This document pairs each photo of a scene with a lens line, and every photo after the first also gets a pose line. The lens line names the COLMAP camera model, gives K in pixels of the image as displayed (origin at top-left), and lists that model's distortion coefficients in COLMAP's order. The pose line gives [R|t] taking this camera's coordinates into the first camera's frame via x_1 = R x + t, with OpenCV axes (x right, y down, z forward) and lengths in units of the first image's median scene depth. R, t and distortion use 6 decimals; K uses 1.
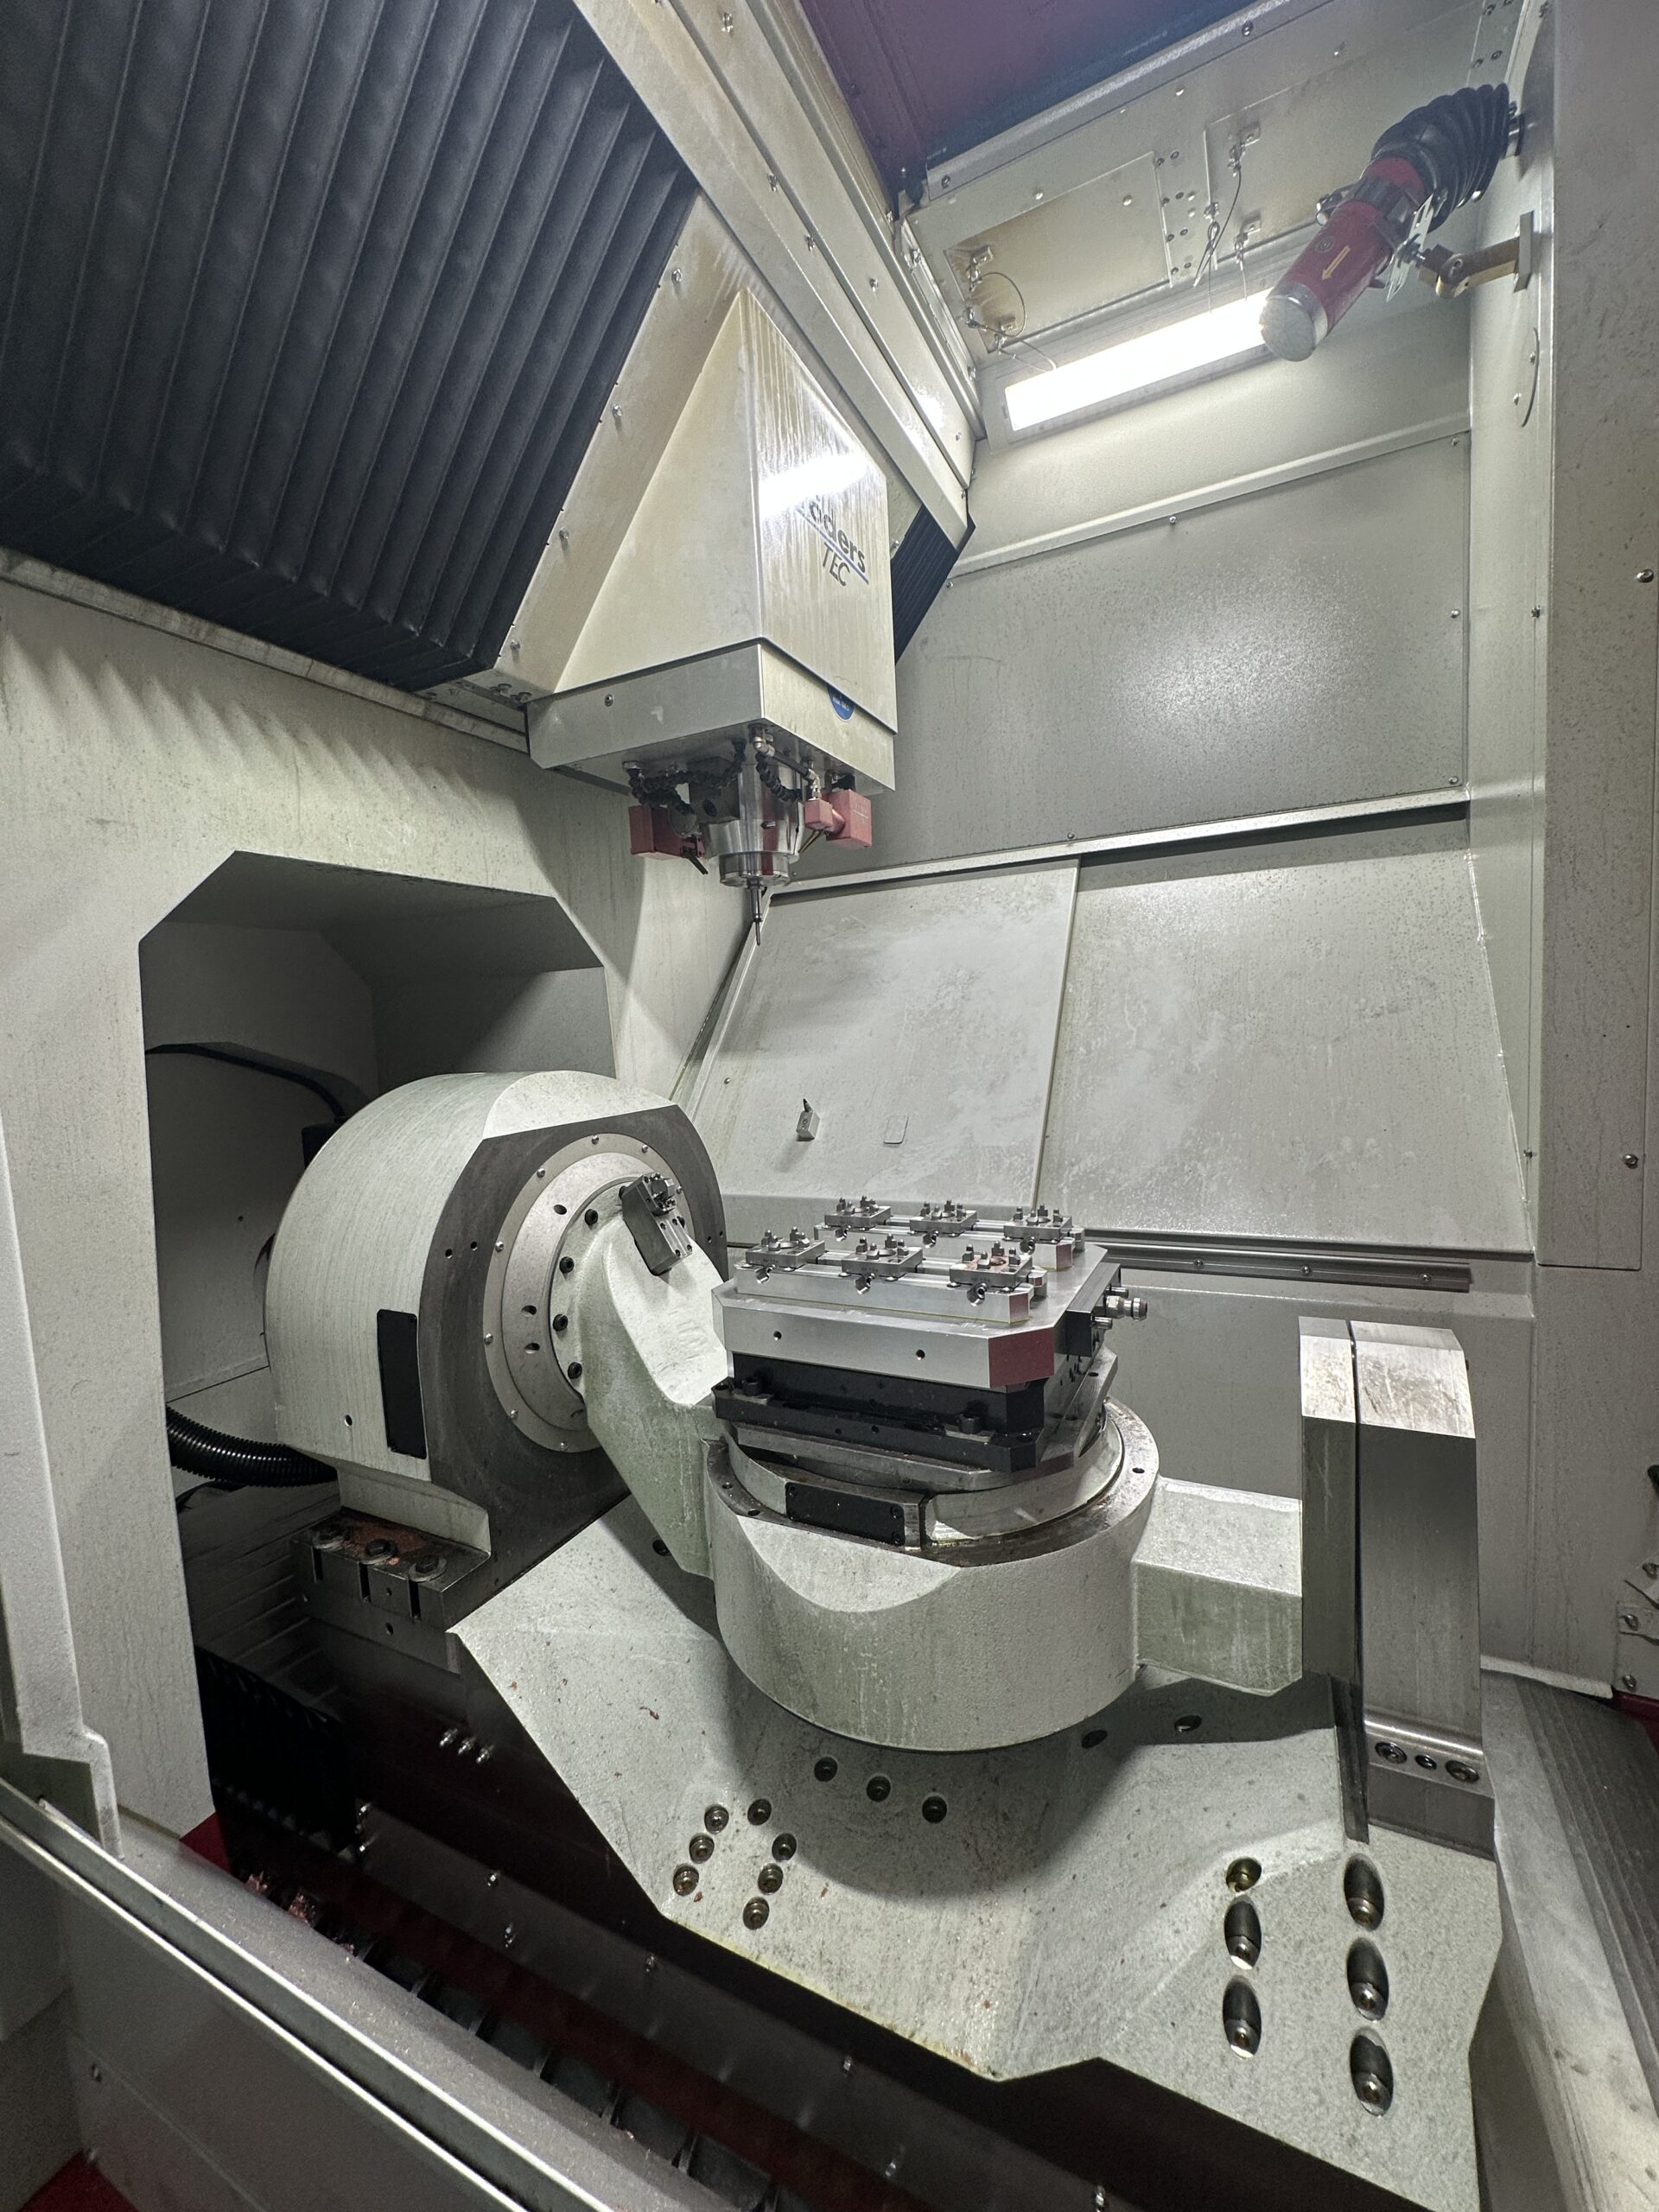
lens RADIAL K [[883.4, 0, 829.5], [0, 883.4, 1106.0], [0, 0, 1]] dist [-0.000619, 0.000012]
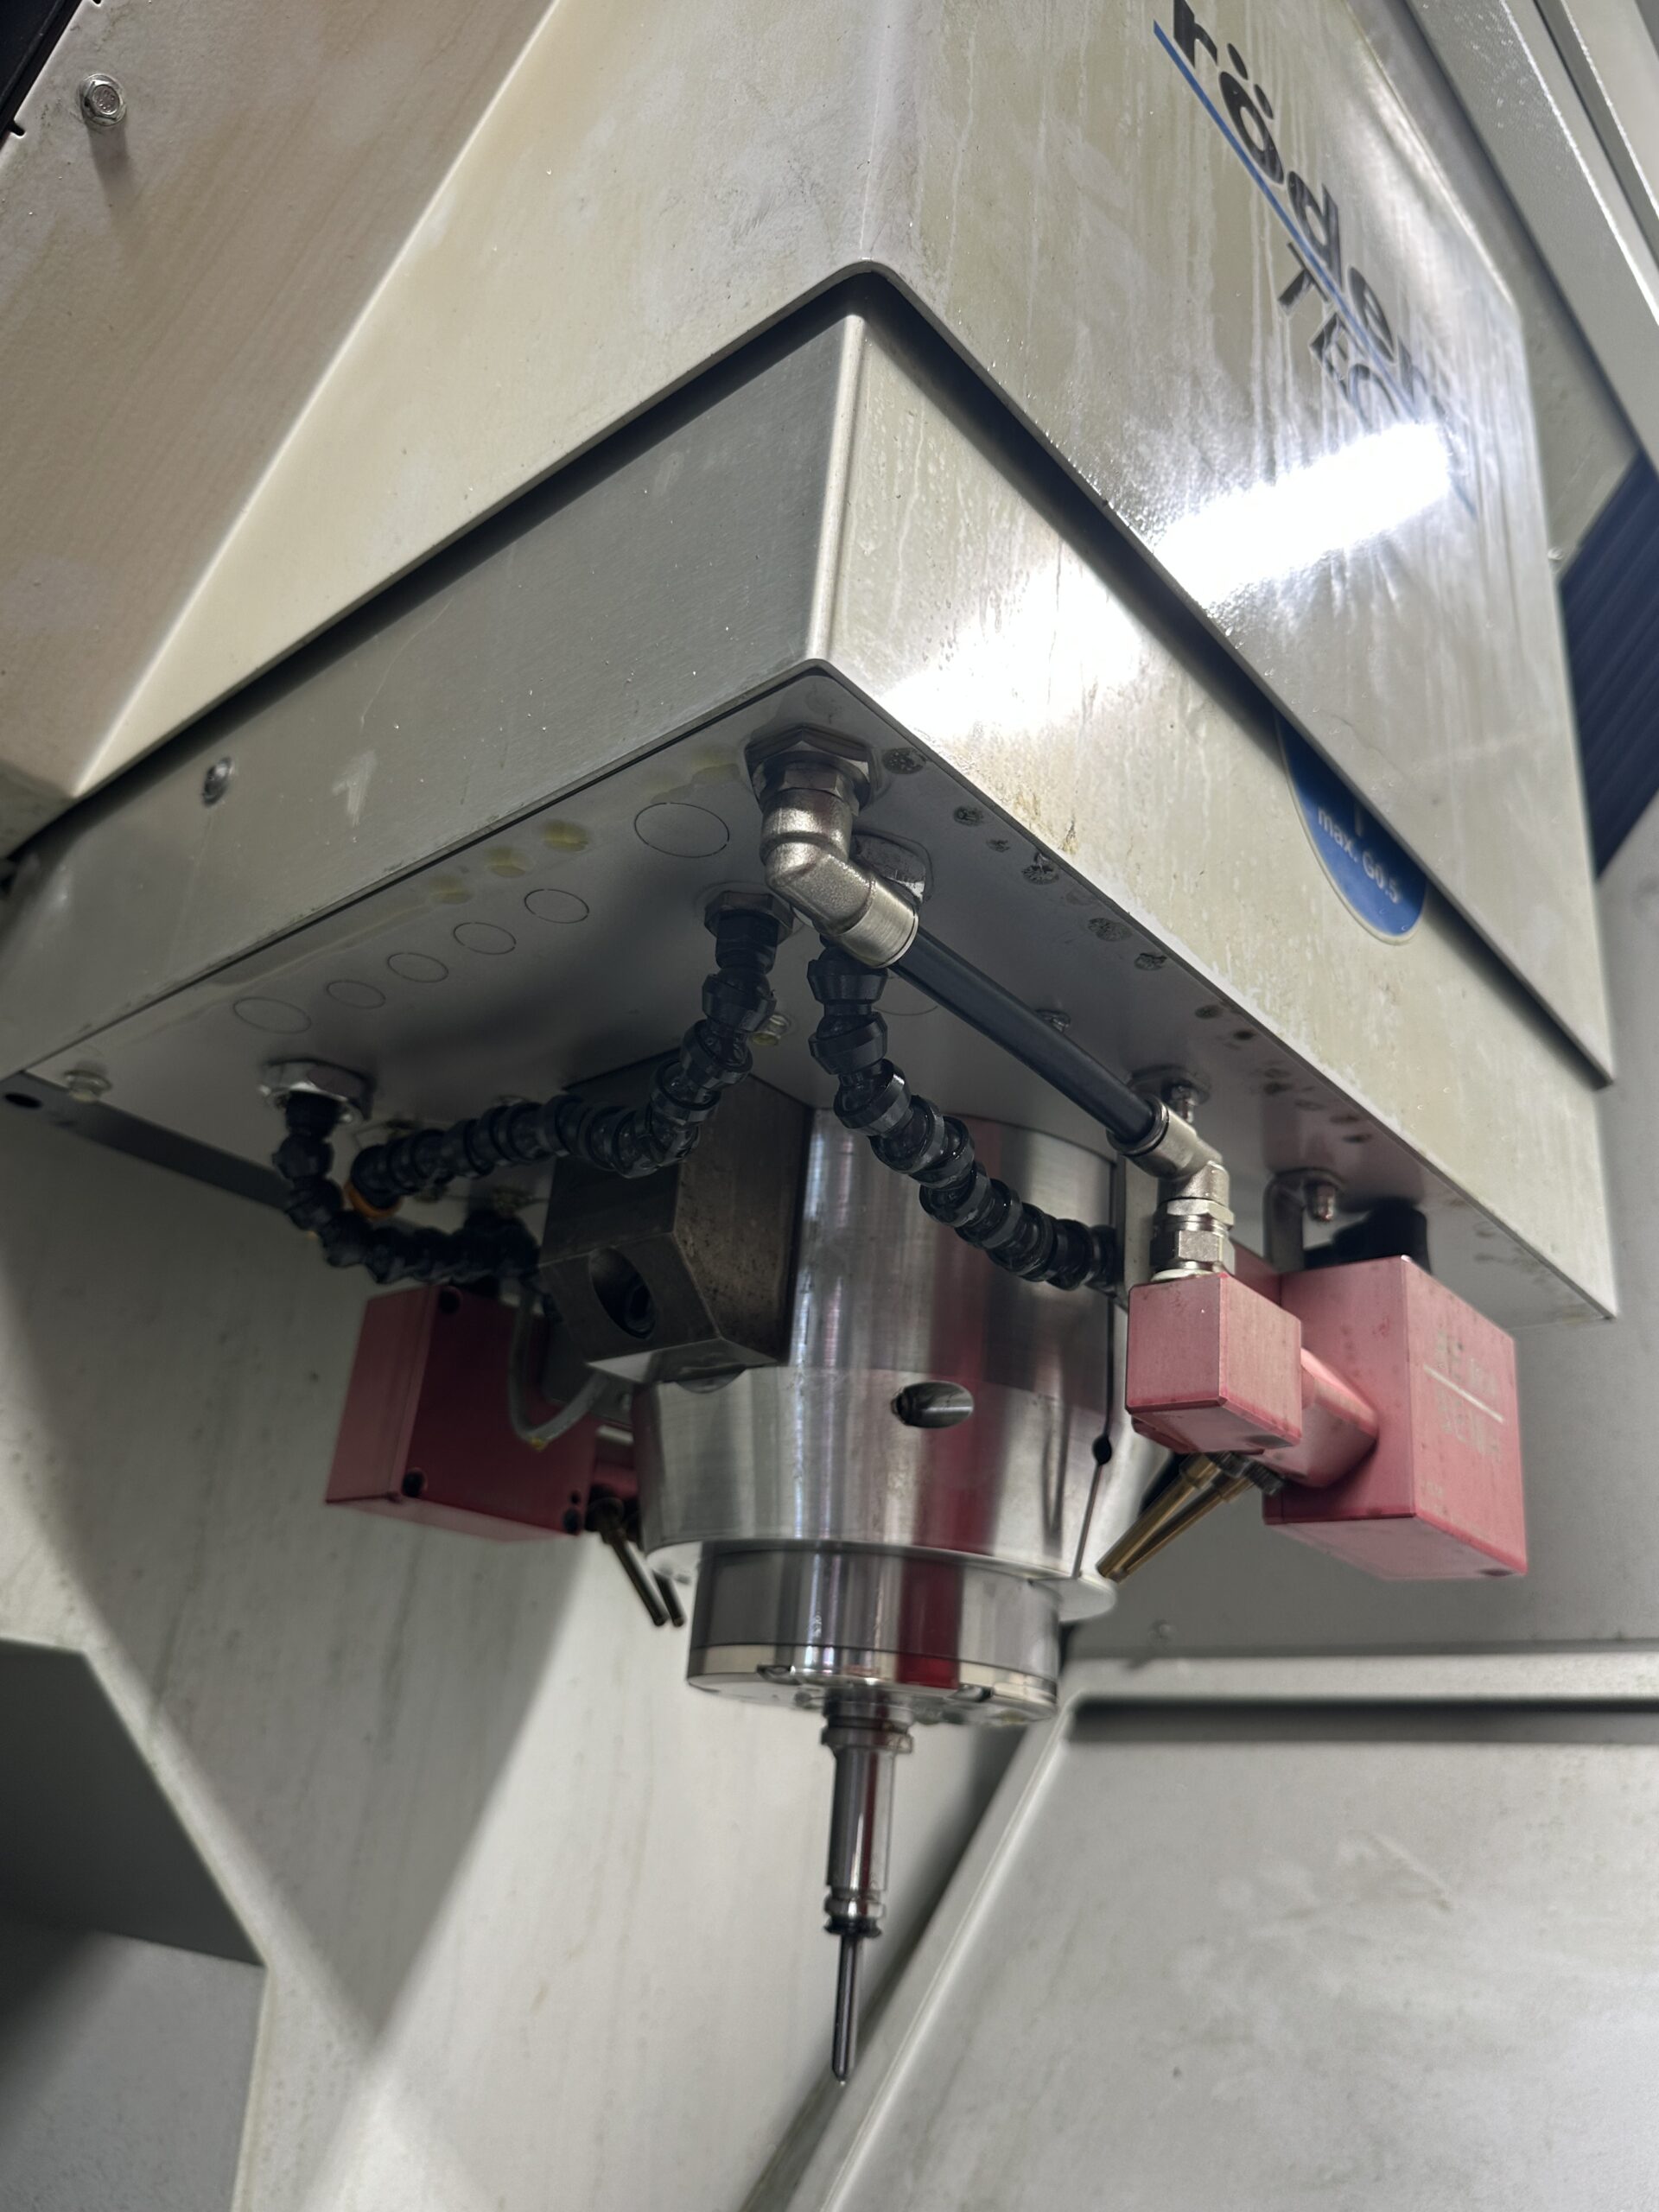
lens RADIAL K [[1678.8, 0, 829.5], [0, 1678.8, 1106.0], [0, 0, 1]] dist [-0.033403, -0.002560]
pose [[0.958145, 0.018846, -0.285661, 0.009160], [-0.159940, 0.862823, -0.479538, -0.252488], [0.237438, 0.505156, 0.829724, 0.843032]]
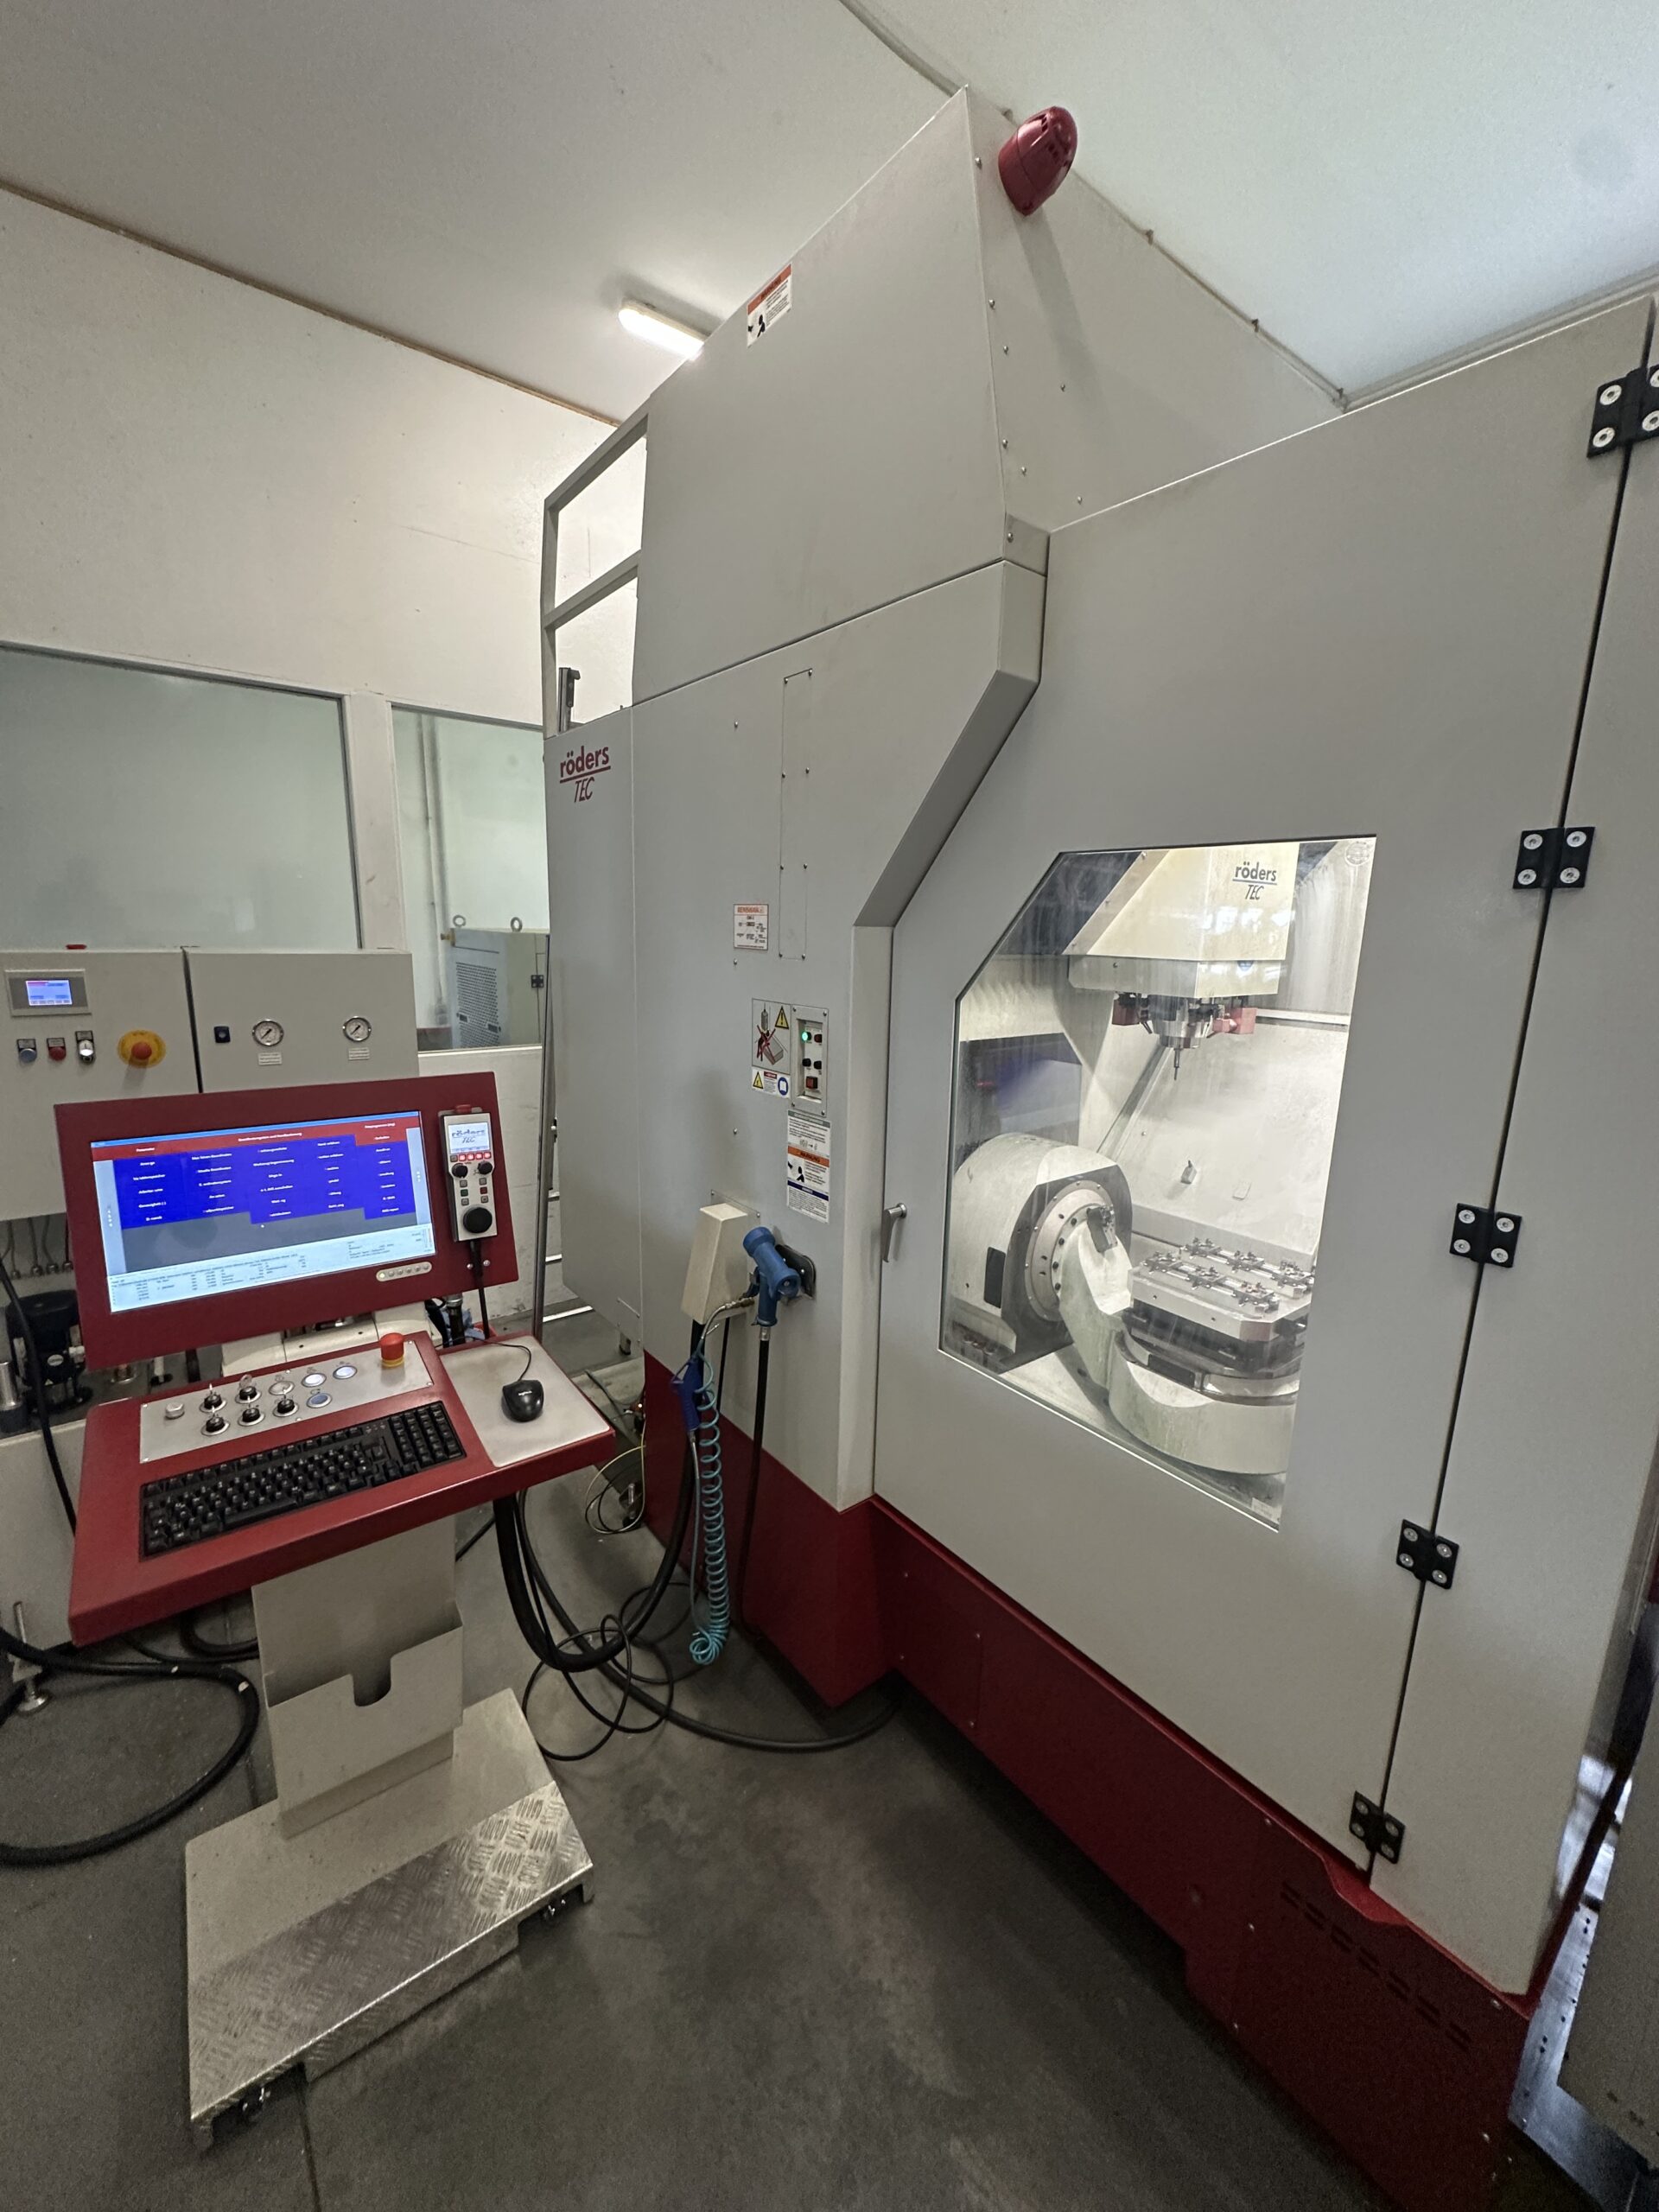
lens RADIAL K [[883.4, 0, 829.5], [0, 883.4, 1106.0], [0, 0, 1]] dist [-0.000619, 0.000012]
pose [[0.901041, 0.156848, -0.404382, 0.029377], [-0.106451, 0.983779, 0.144386, -0.426119], [0.420469, -0.087051, 0.903121, -1.269242]]
